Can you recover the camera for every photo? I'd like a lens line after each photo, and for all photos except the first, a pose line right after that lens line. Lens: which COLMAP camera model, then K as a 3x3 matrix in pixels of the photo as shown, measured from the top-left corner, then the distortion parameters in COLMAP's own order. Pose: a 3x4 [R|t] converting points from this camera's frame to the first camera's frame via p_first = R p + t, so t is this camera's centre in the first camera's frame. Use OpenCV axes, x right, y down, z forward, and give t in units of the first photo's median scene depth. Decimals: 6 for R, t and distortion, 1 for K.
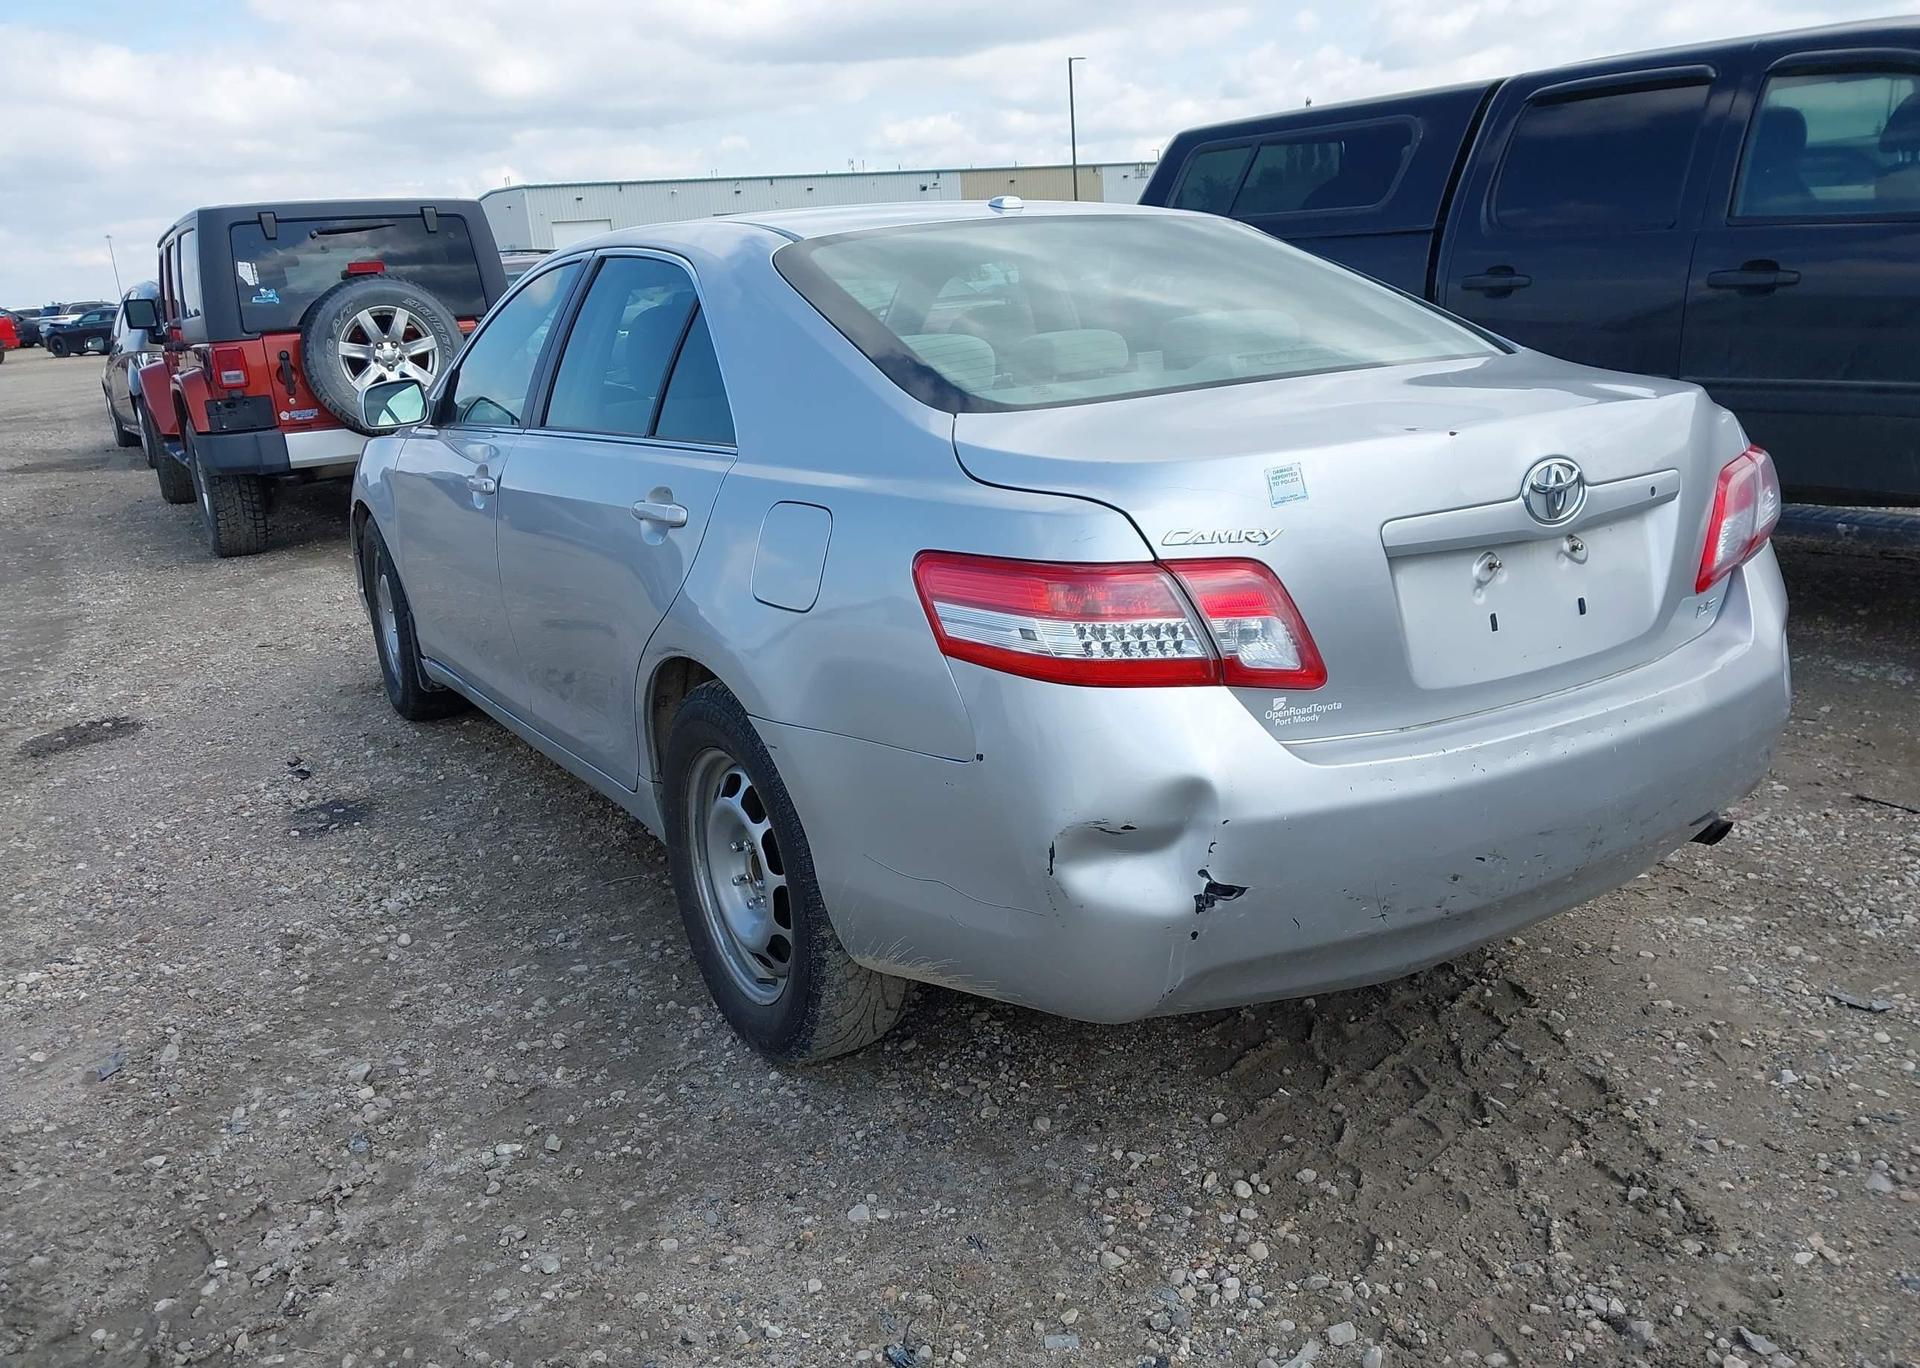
lens RADIAL K [[1457.4, 0, 969.3], [0, 1457.4, 804.6], [0, 0, 1]] dist [0.003816, 0.005165]
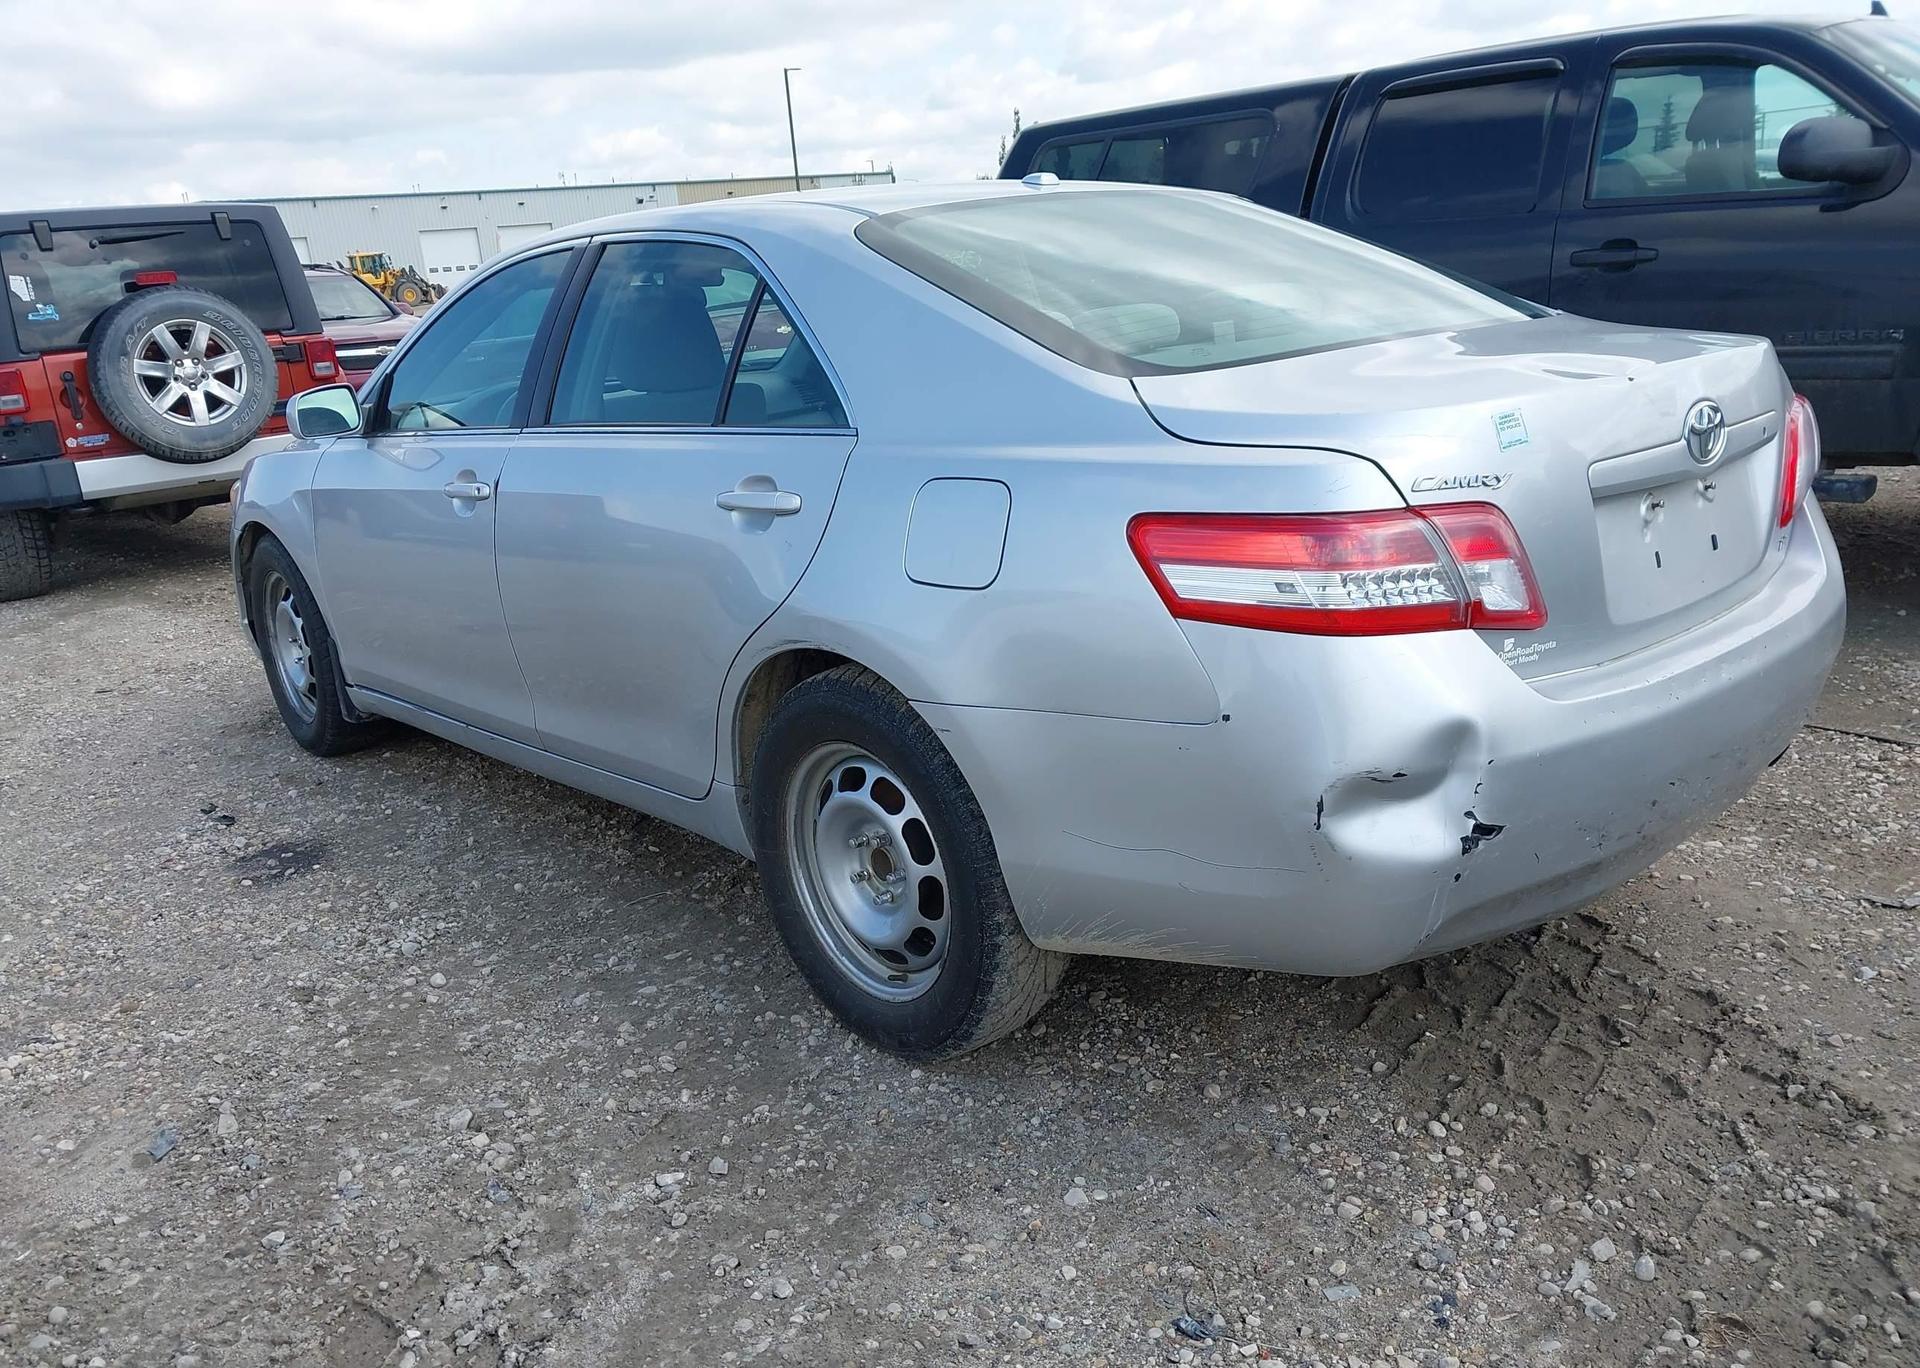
lens RADIAL K [[1457.4, 0, 969.3], [0, 1457.4, 804.6], [0, 0, 1]] dist [0.003816, 0.005165]
pose [[0.984125, -0.076959, 0.159922, -0.259816], [0.078007, 0.996953, -0.000279, 0.010743], [-0.159413, 0.012750, 0.987130, 0.036966]]
